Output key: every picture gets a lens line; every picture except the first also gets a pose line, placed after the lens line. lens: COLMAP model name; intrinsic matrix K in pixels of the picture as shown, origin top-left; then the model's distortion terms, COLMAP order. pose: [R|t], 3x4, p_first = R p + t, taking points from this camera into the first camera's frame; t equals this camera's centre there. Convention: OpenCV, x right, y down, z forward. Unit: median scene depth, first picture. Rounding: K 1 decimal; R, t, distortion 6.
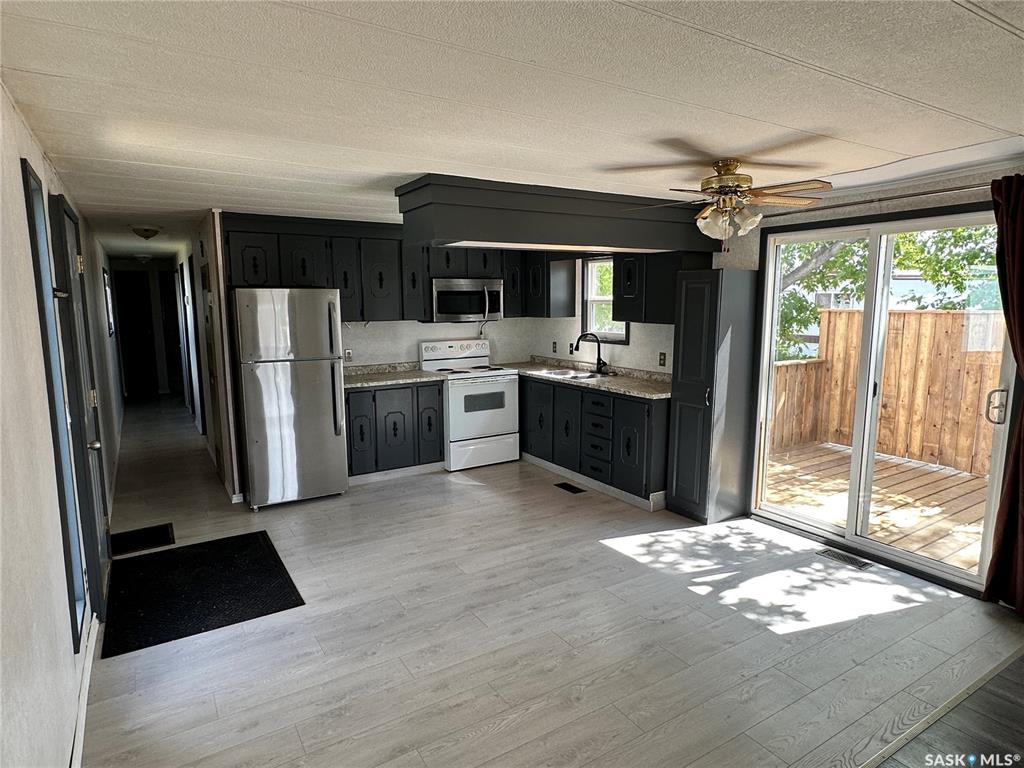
lens RADIAL K [[602.7, 0, 508.2], [0, 602.7, 383.6], [0, 0, 1]] dist [-0.002608, 0.002559]
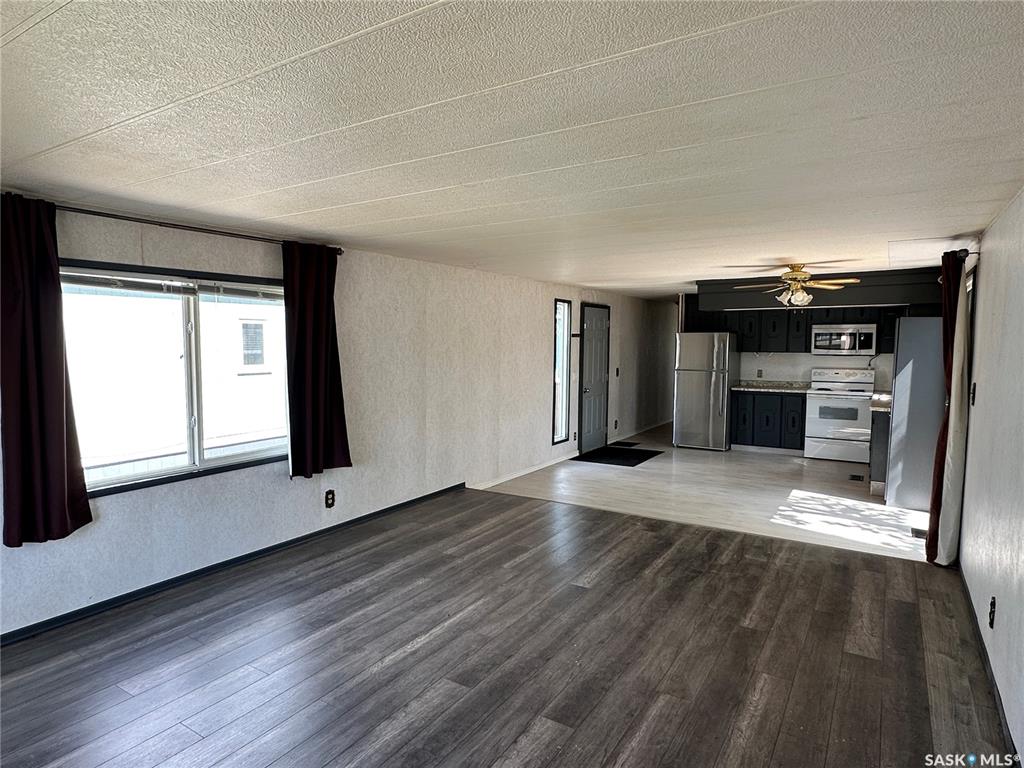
lens RADIAL K [[602.7, 0, 506.6], [0, 602.7, 383.4], [0, 0, 1]] dist [-0.002608, 0.002559]
pose [[0.436731, 0.070499, -0.896826, 0.939325], [-0.126472, 0.991835, 0.016379, 0.039356], [0.890658, 0.106270, 0.442081, -0.311715]]
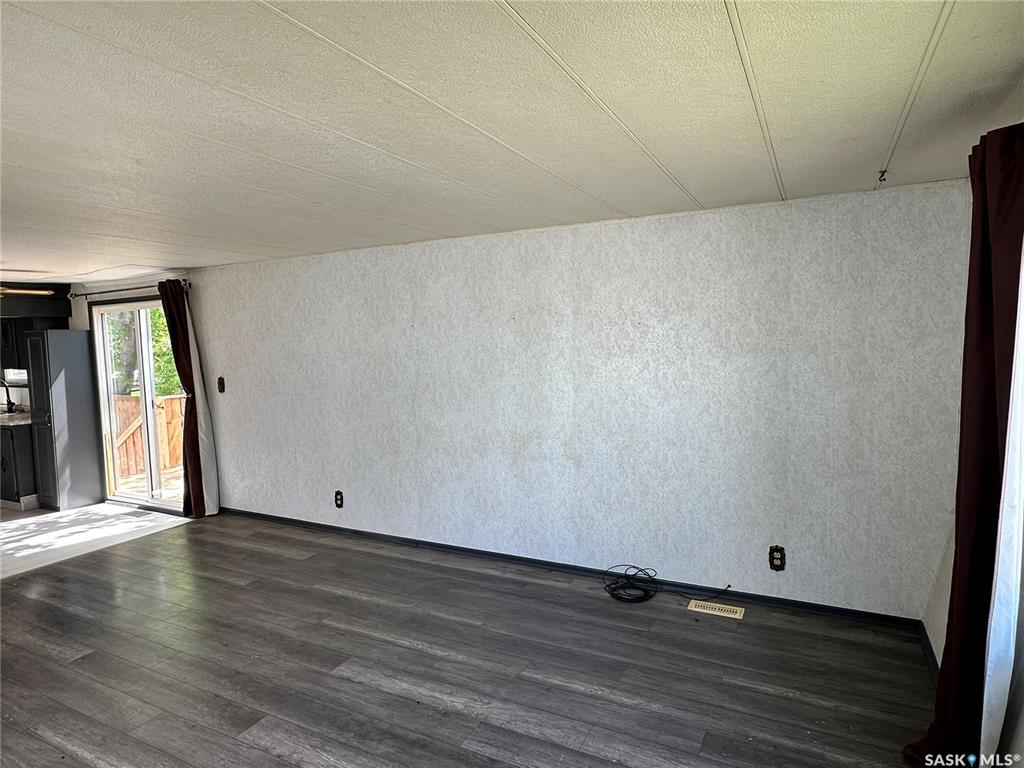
lens RADIAL K [[602.7, 0, 515.6], [0, 602.7, 390.0], [0, 0, 1]] dist [-0.002608, 0.002559]
pose [[0.855678, -0.068378, 0.512971, 0.438611], [0.097461, 0.994788, -0.029970, 0.080761], [-0.508248, 0.075639, 0.857883, -0.615341]]
